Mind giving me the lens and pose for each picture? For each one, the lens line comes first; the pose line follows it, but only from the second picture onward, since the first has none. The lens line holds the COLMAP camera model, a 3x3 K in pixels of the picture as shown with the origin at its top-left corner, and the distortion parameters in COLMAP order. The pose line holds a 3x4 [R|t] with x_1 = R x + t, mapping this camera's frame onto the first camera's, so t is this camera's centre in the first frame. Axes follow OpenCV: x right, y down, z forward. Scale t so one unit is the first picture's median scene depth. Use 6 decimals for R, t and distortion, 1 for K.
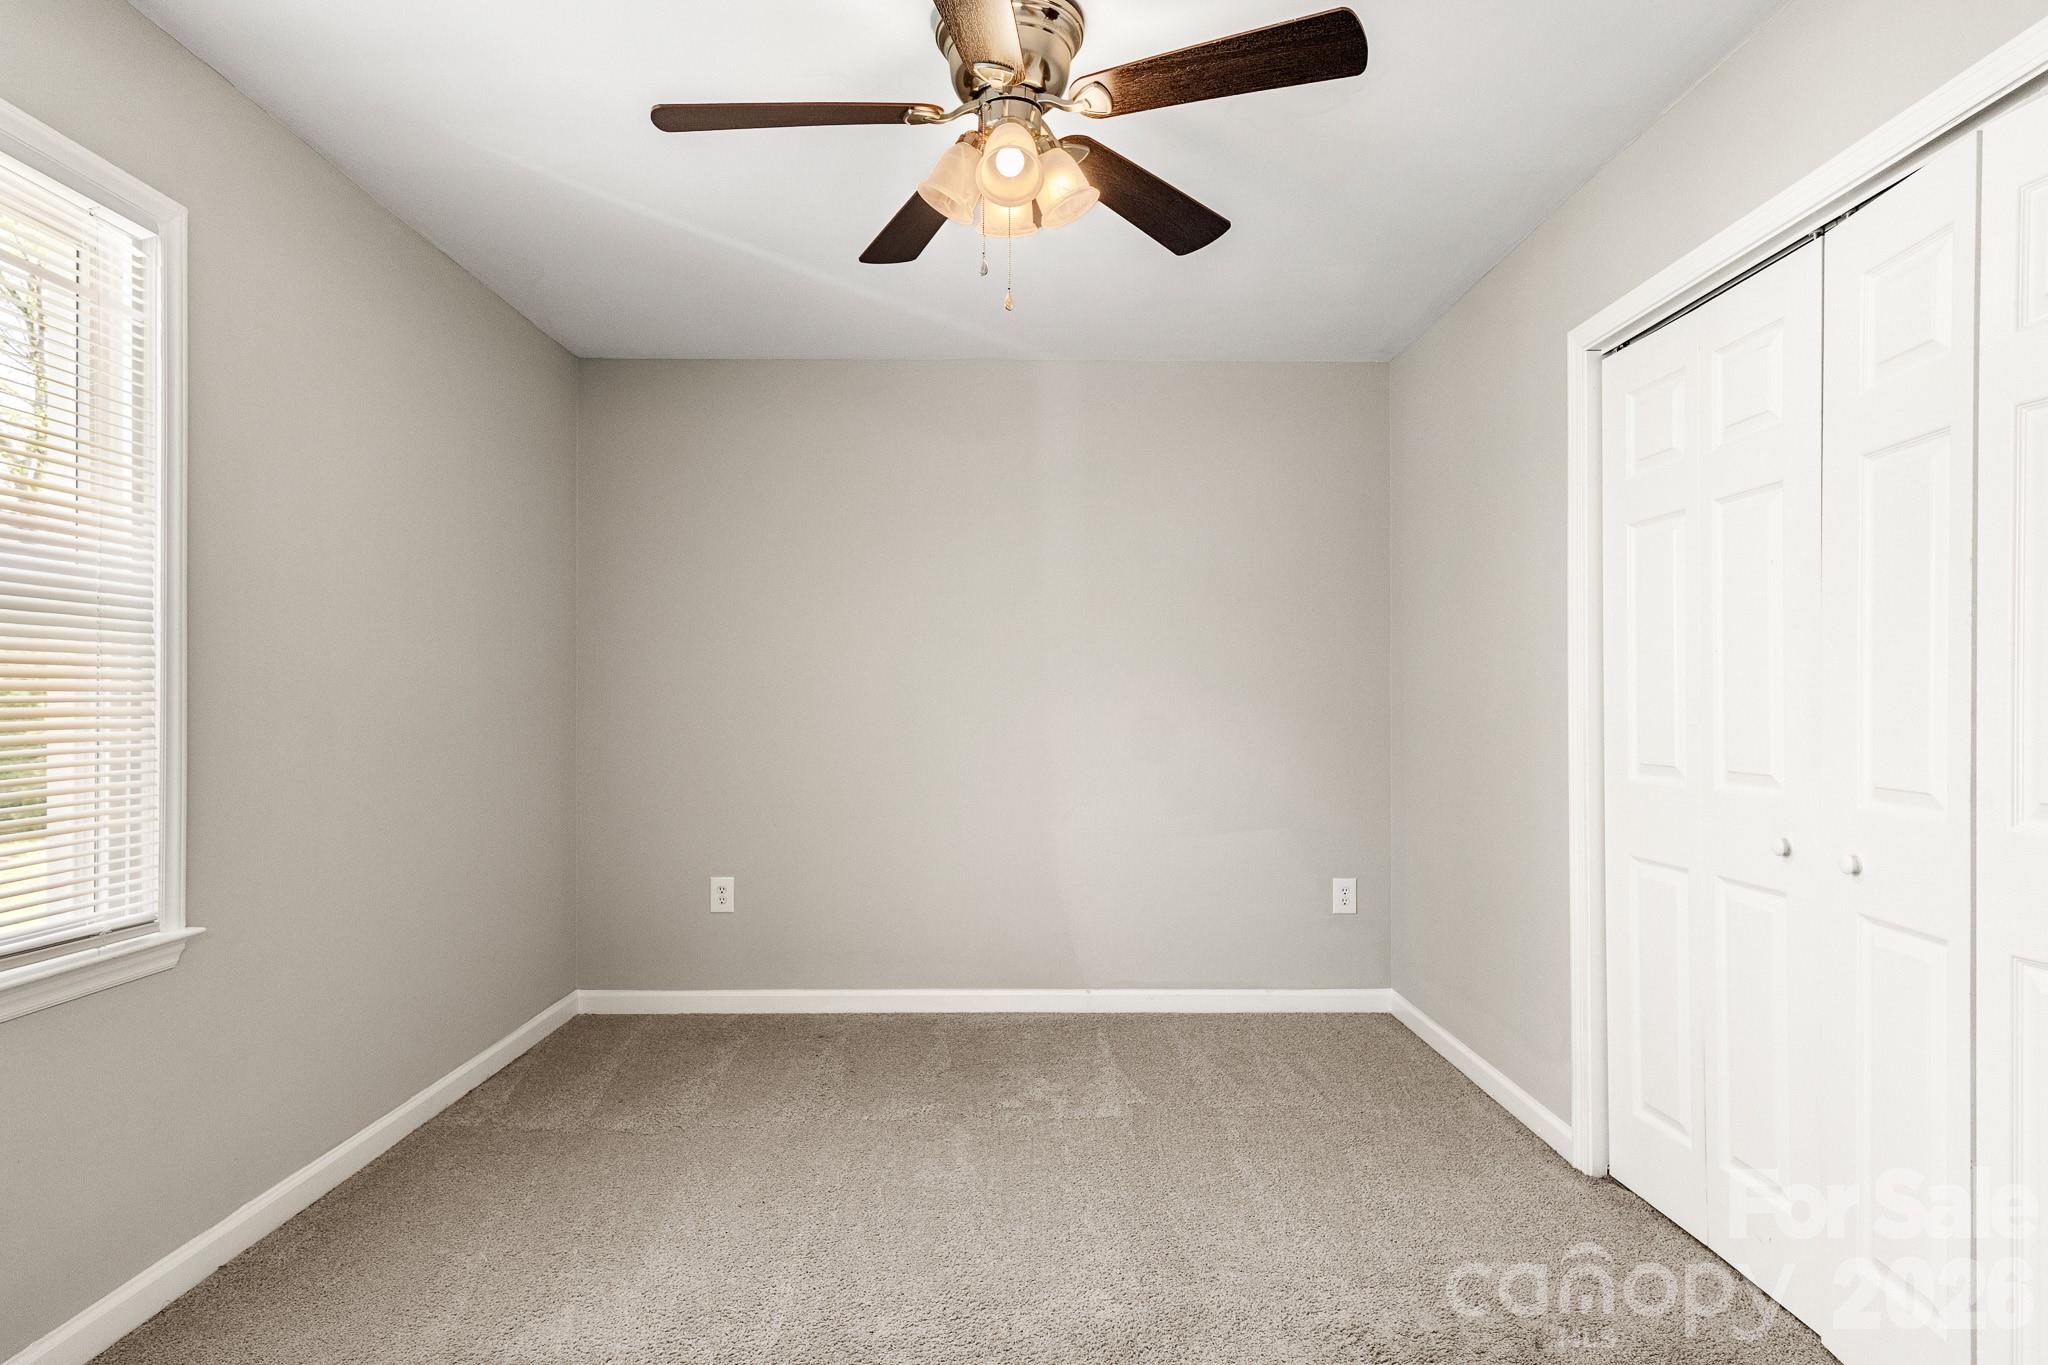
lens RADIAL K [[1132.8, 0, 1028.5], [0, 1132.8, 692.3], [0, 0, 1]] dist [-0.004535, -0.003013]
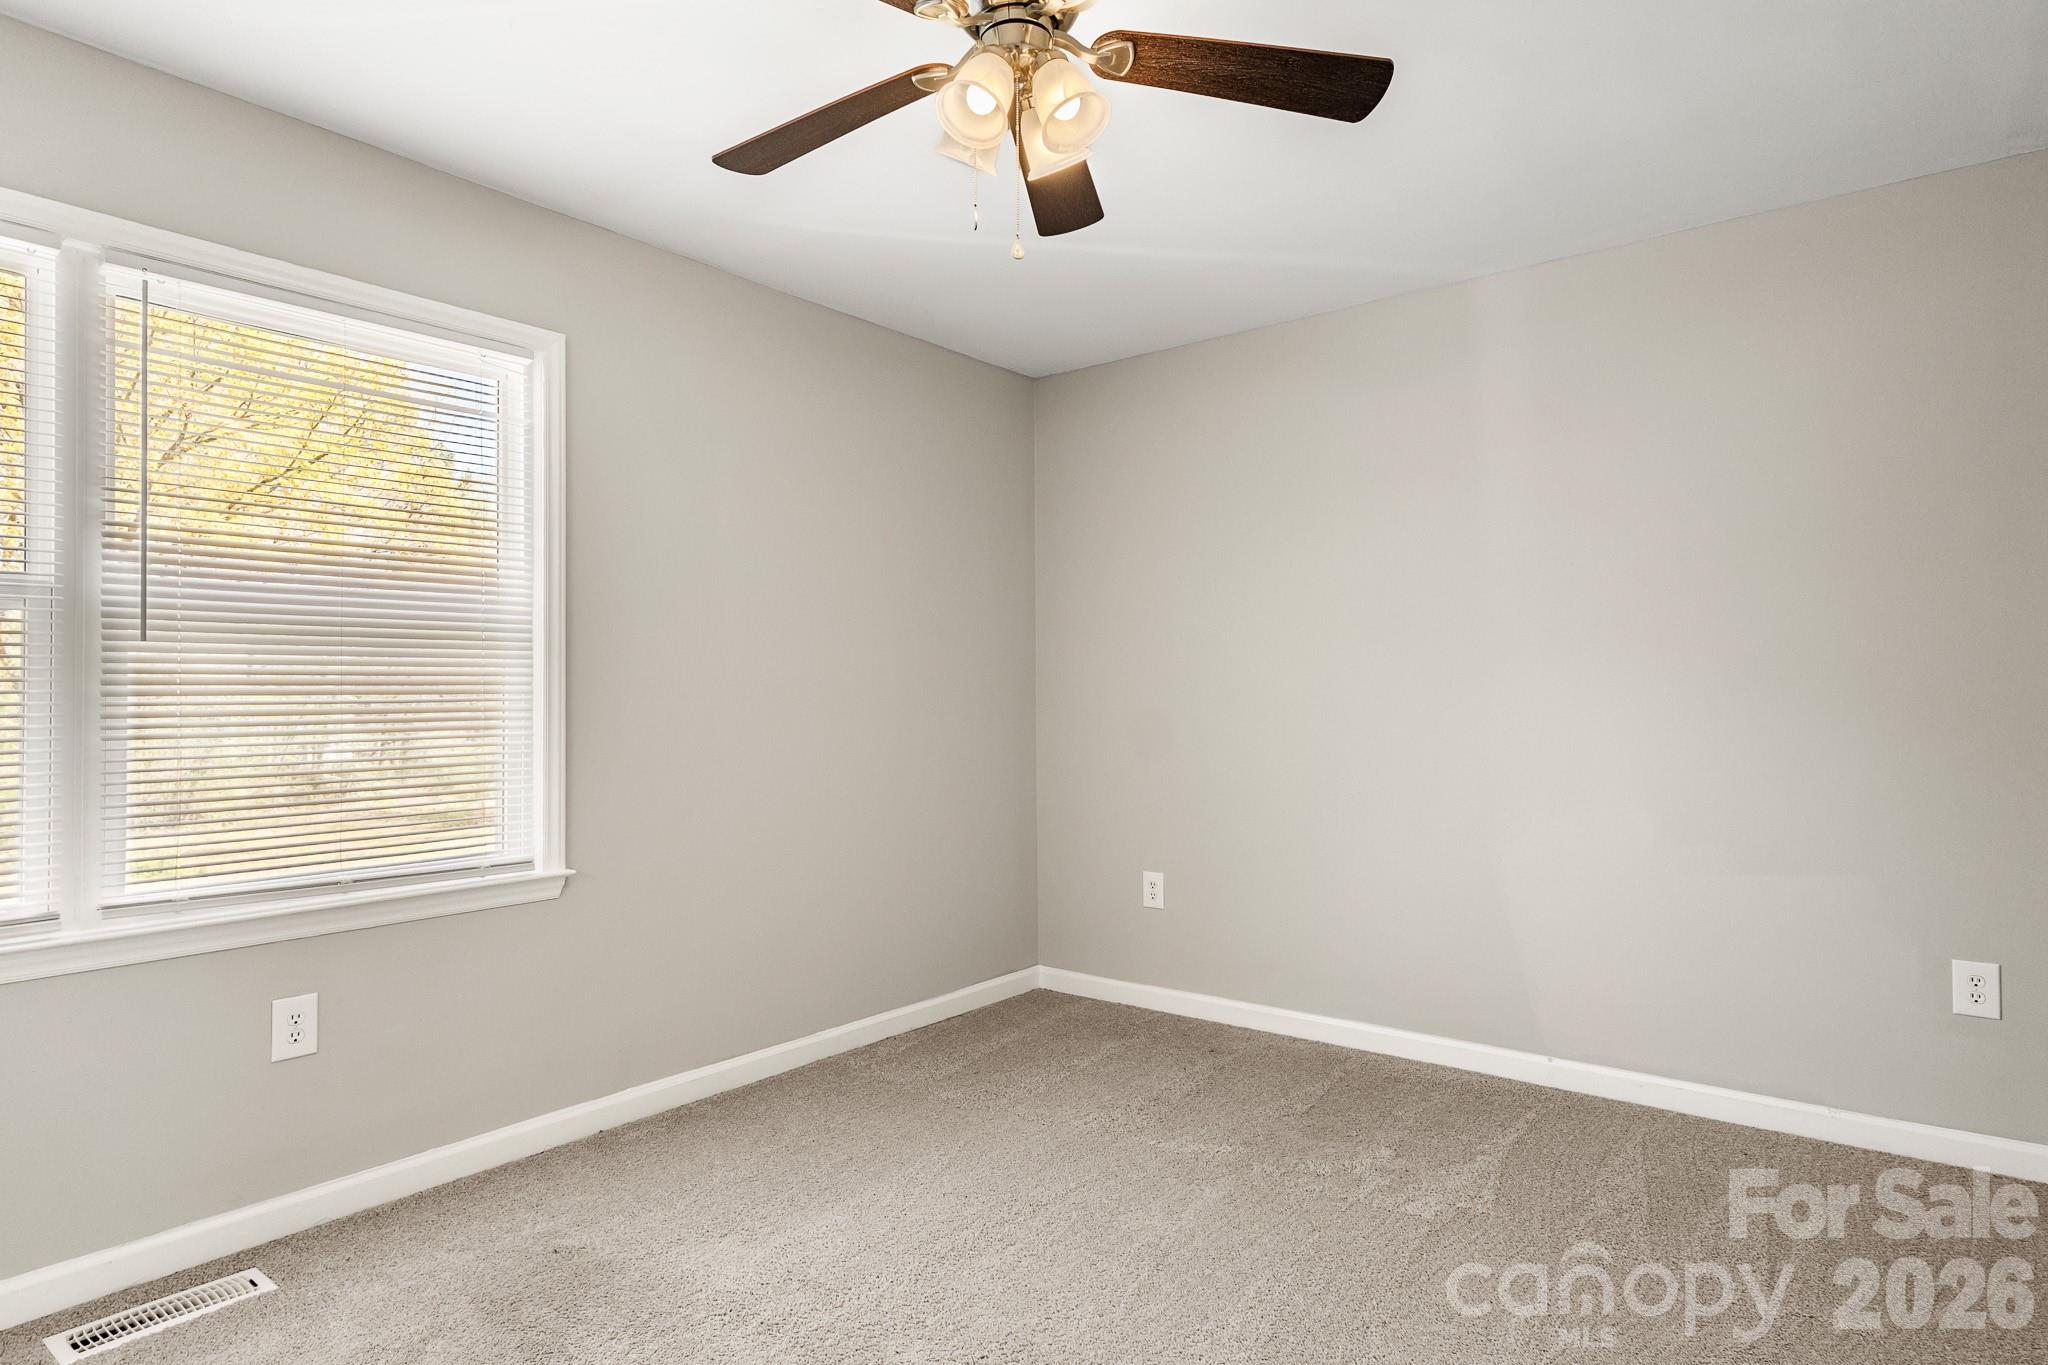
lens RADIAL K [[1132.8, 0, 1024.3], [0, 1132.8, 685.0], [0, 0, 1]] dist [-0.004535, -0.003013]
pose [[0.770173, -0.014376, -0.637673, 0.287433], [0.013763, 0.999888, -0.005919, 0.002494], [0.637687, -0.004217, 0.770284, 0.165533]]
